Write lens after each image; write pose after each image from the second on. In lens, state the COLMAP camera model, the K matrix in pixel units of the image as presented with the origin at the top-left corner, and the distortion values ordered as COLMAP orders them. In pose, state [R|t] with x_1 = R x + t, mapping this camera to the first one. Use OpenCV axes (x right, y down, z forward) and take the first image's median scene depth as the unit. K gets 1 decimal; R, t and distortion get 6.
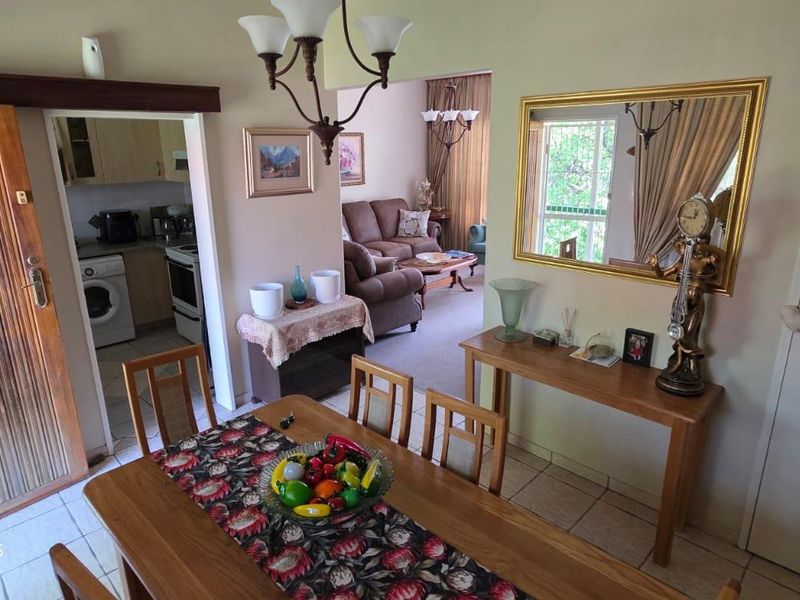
lens RADIAL K [[524.6, 0, 402.3], [0, 524.6, 294.9], [0, 0, 1]] dist [0.004514, -0.000057]
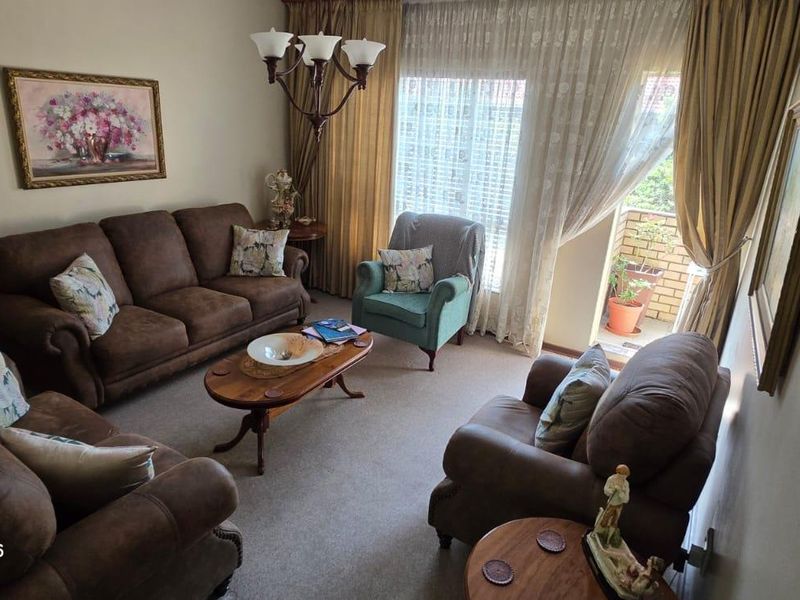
lens RADIAL K [[524.6, 0, 398.4], [0, 524.6, 298.3], [0, 0, 1]] dist [0.004514, -0.000057]
pose [[0.976311, -0.000476, 0.216371, 0.046409], [-0.012256, 0.998270, 0.057500, -0.121823], [-0.216024, -0.058789, 0.974617, 0.413399]]
